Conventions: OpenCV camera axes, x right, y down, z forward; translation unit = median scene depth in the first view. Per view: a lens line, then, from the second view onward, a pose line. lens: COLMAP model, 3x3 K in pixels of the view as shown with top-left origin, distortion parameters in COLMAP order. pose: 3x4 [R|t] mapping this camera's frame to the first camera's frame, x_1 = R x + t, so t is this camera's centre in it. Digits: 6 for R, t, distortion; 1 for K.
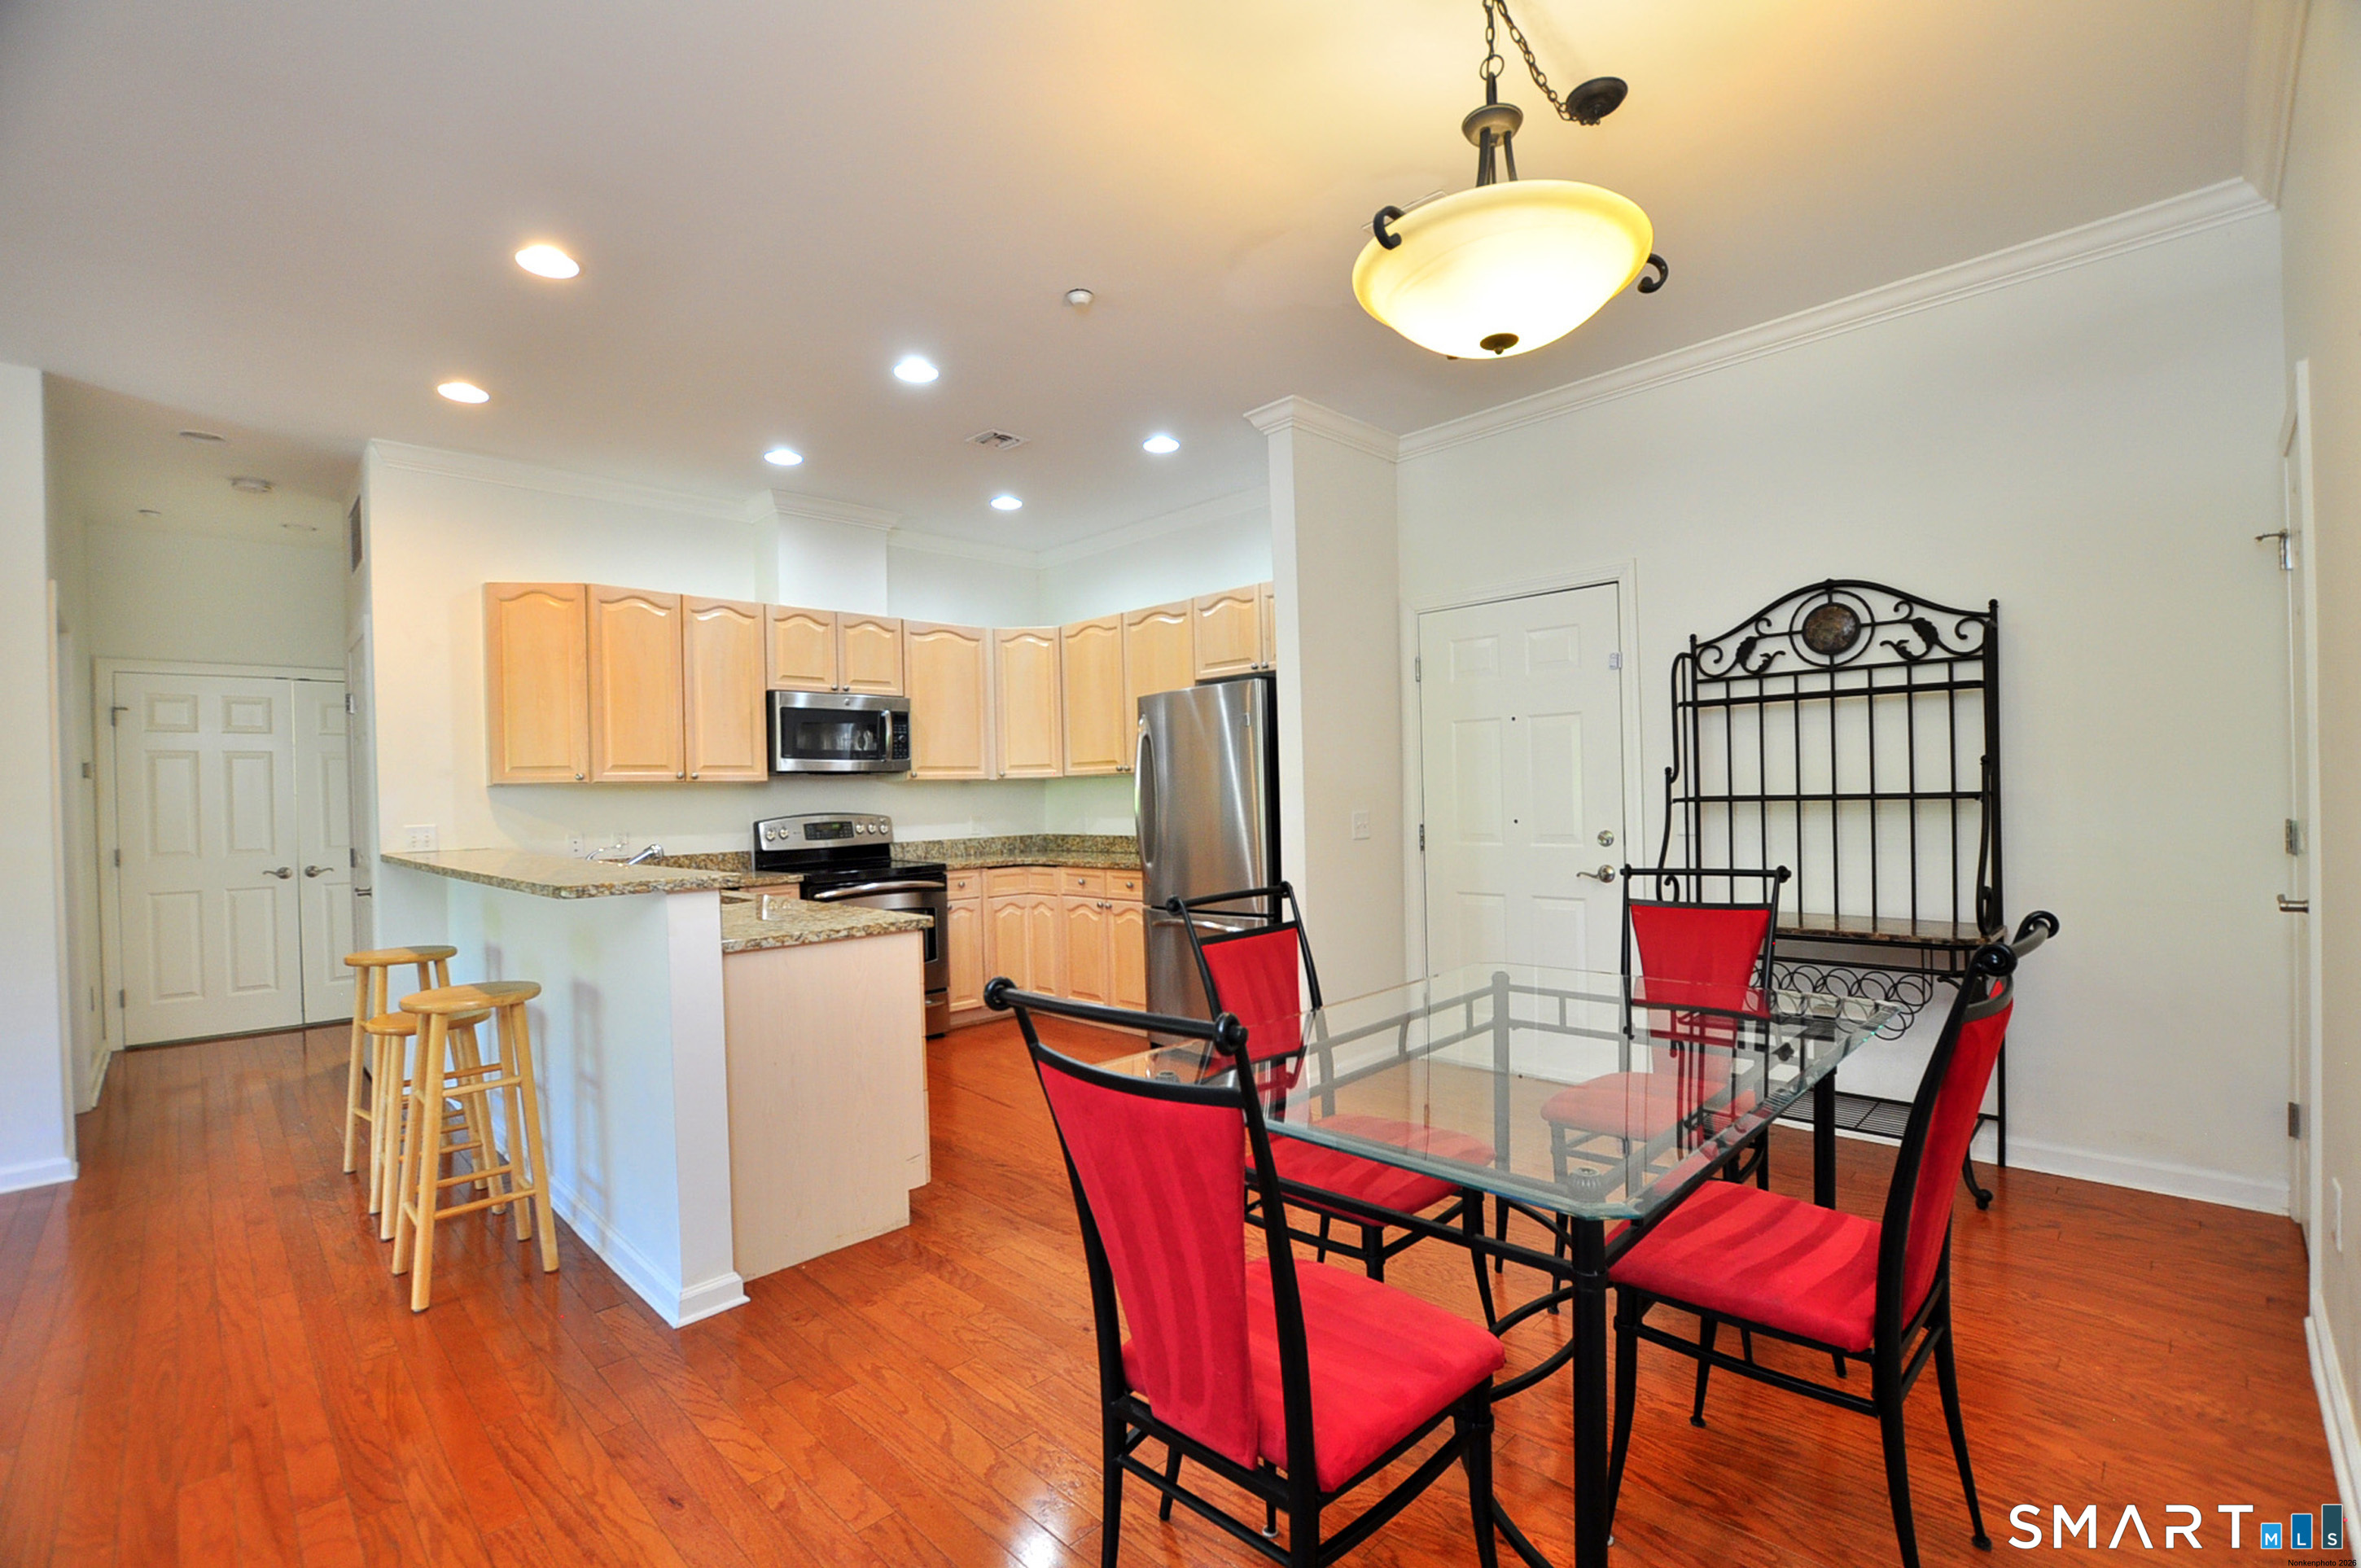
lens RADIAL K [[1071.9, 0, 1188.9], [0, 1071.9, 793.8], [0, 0, 1]] dist [-0.019553, 0.001751]
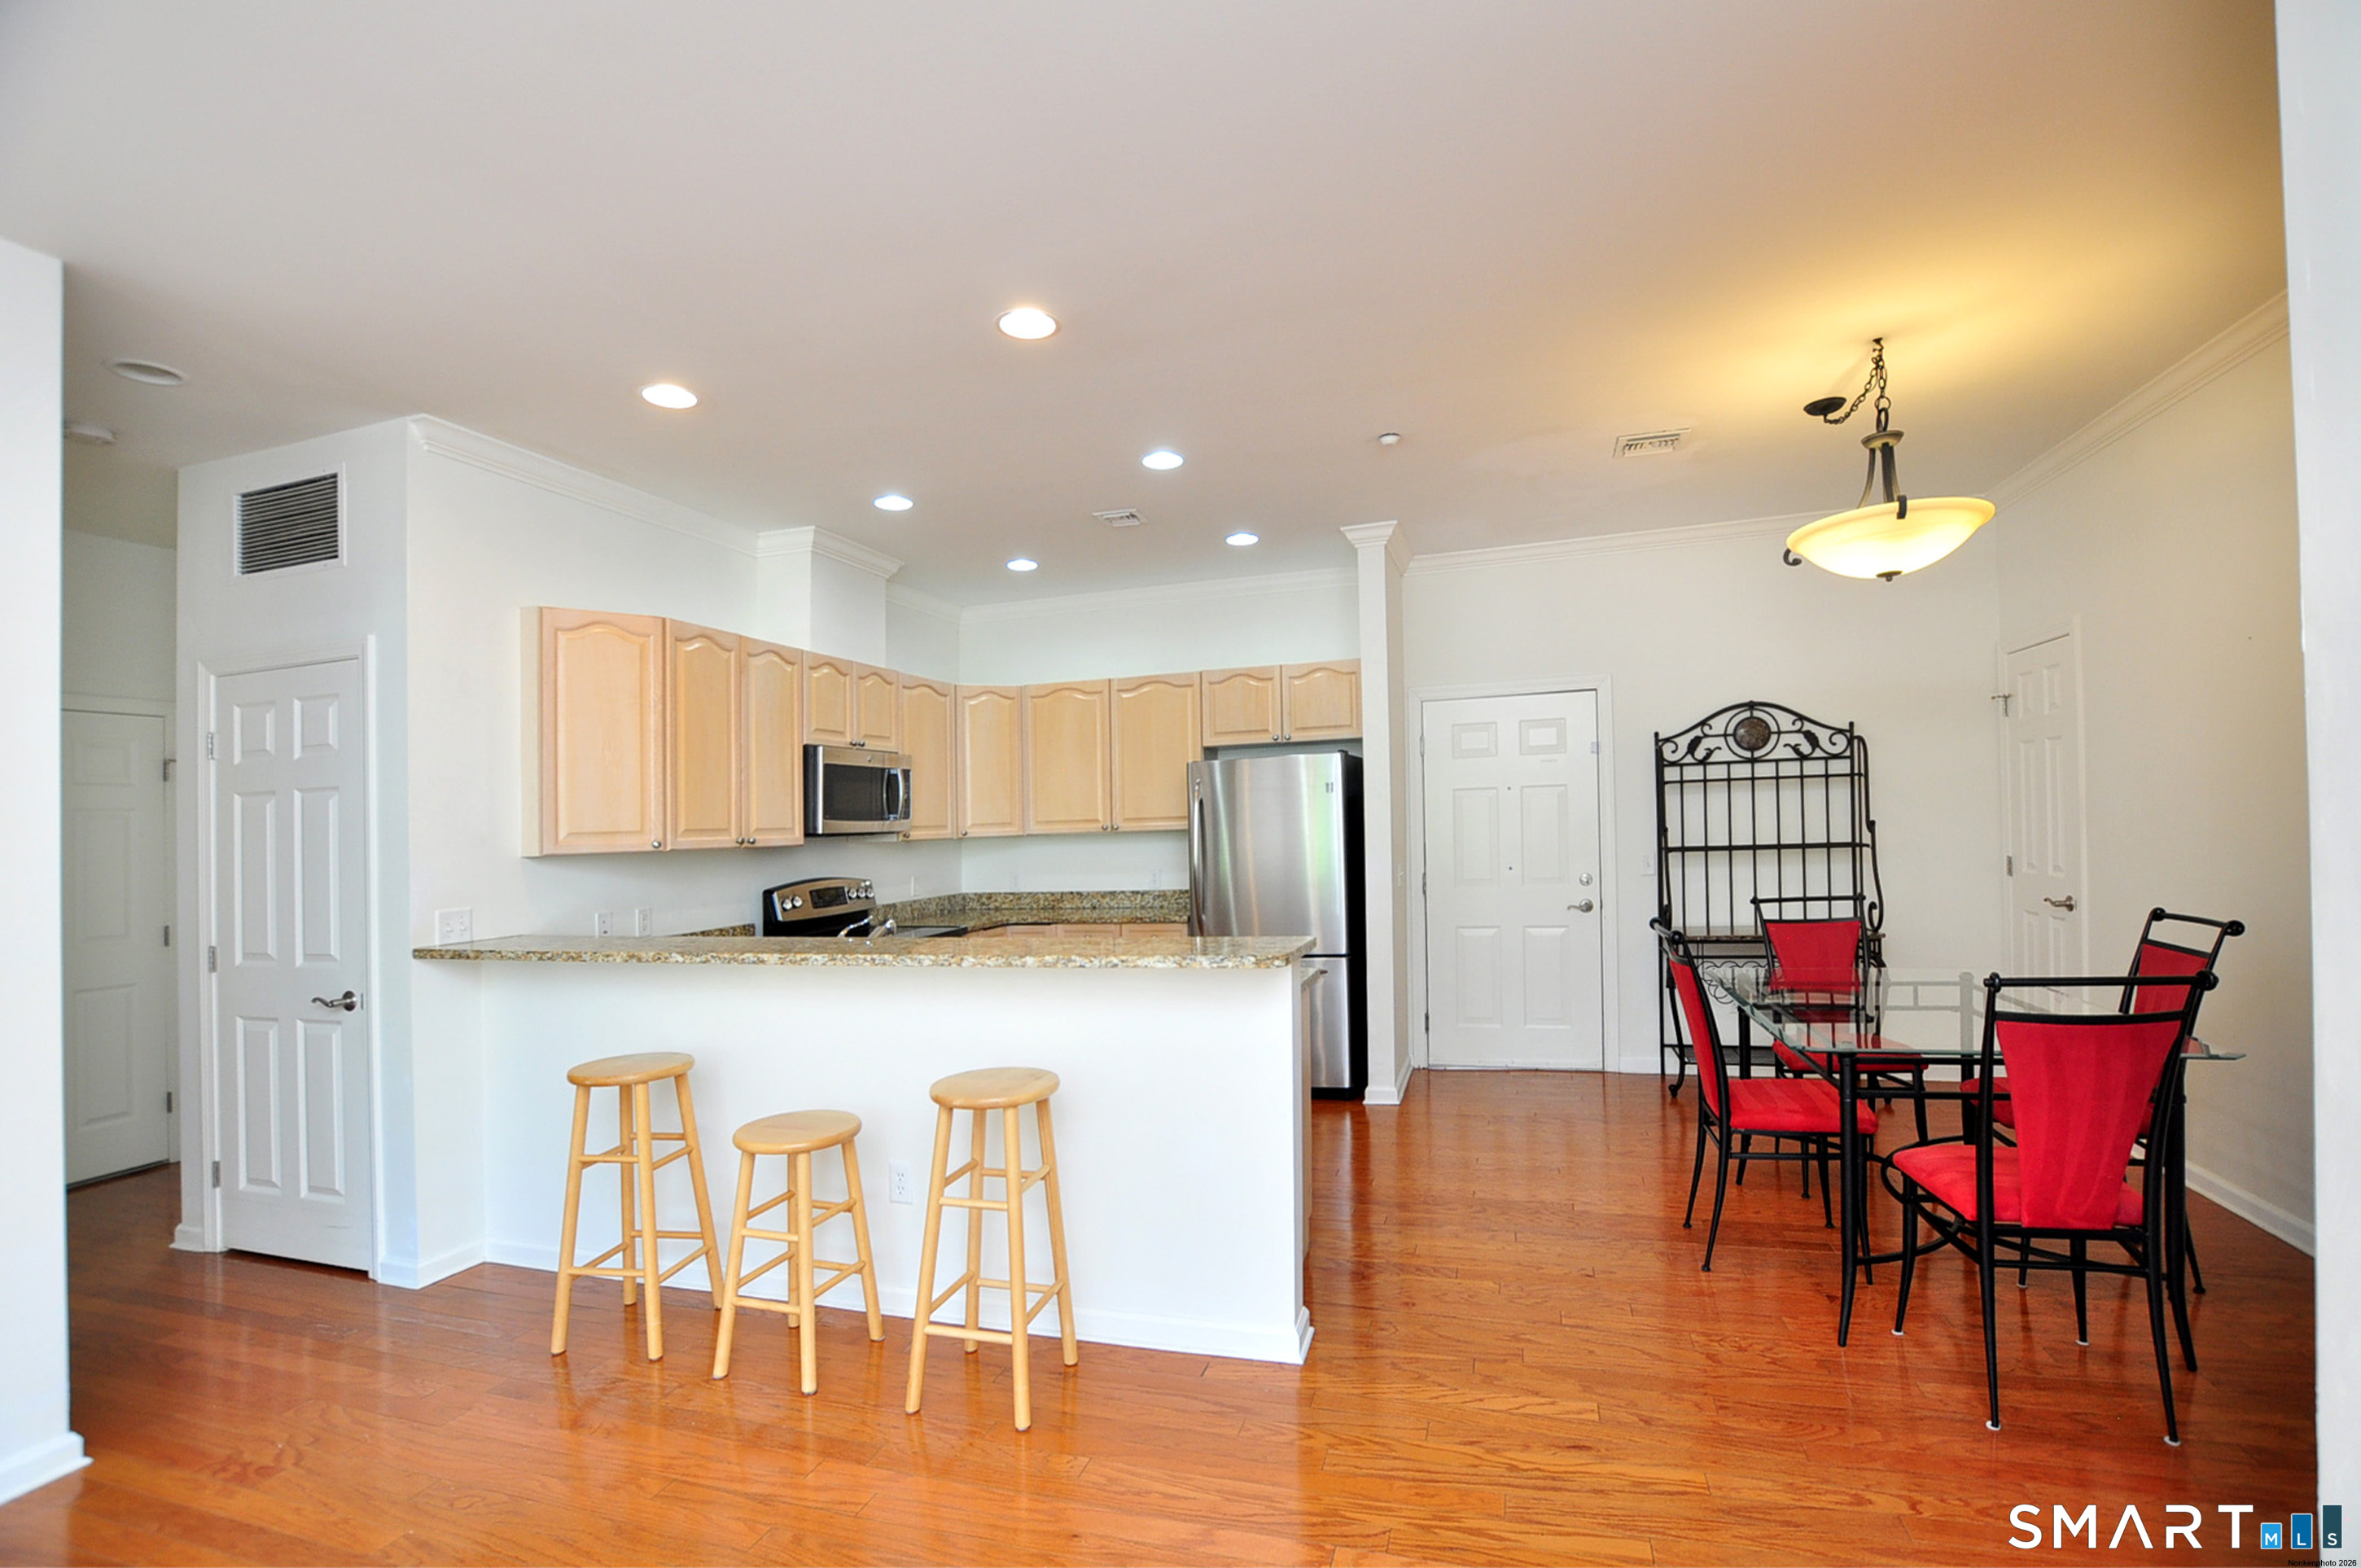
lens RADIAL K [[1071.9, 0, 1195.9], [0, 1071.9, 807.2], [0, 0, 1]] dist [-0.019553, 0.001751]
pose [[0.878604, 0.001672, 0.477548, -0.749107], [0.013097, 0.999533, -0.027595, -0.019834], [-0.477371, 0.030499, 0.878172, 0.059441]]
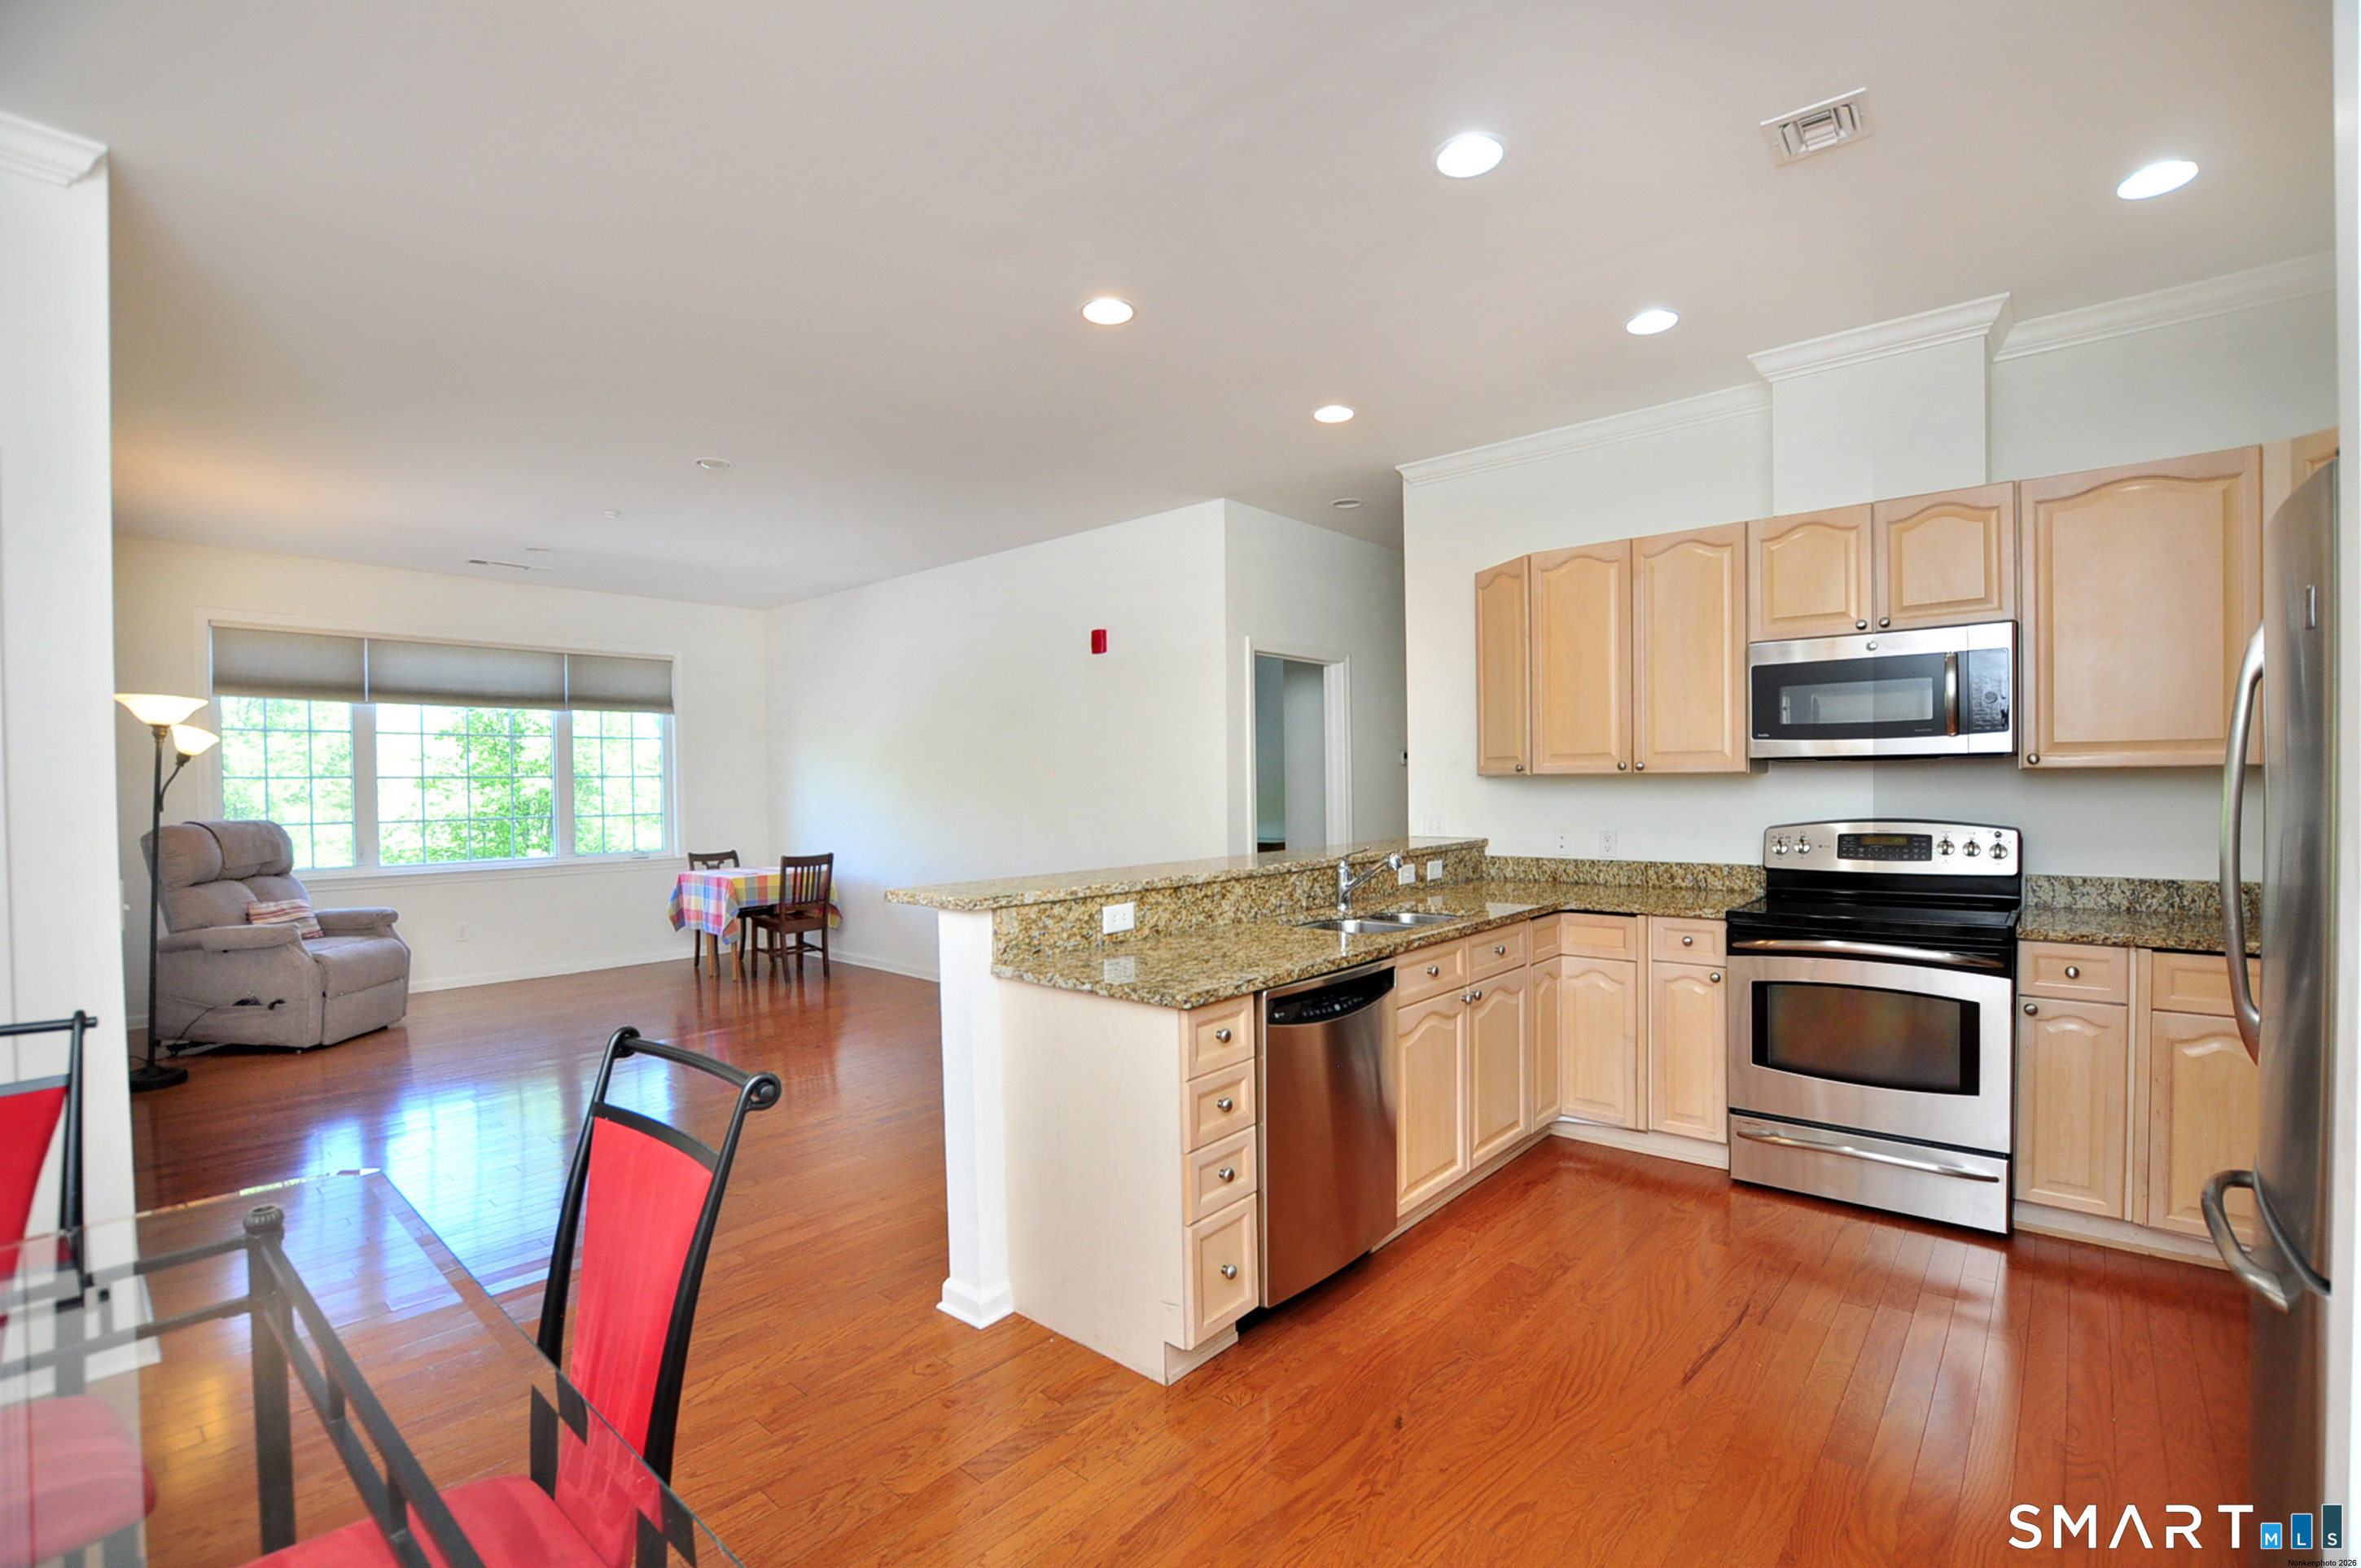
lens RADIAL K [[1071.9, 0, 1197.1], [0, 1071.9, 804.9], [0, 0, 1]] dist [-0.019553, 0.001751]
pose [[0.082422, 0.046787, -0.995499, 0.402801], [0.009953, 0.998809, 0.047767, -0.037876], [0.996548, -0.013845, 0.081858, 0.803439]]
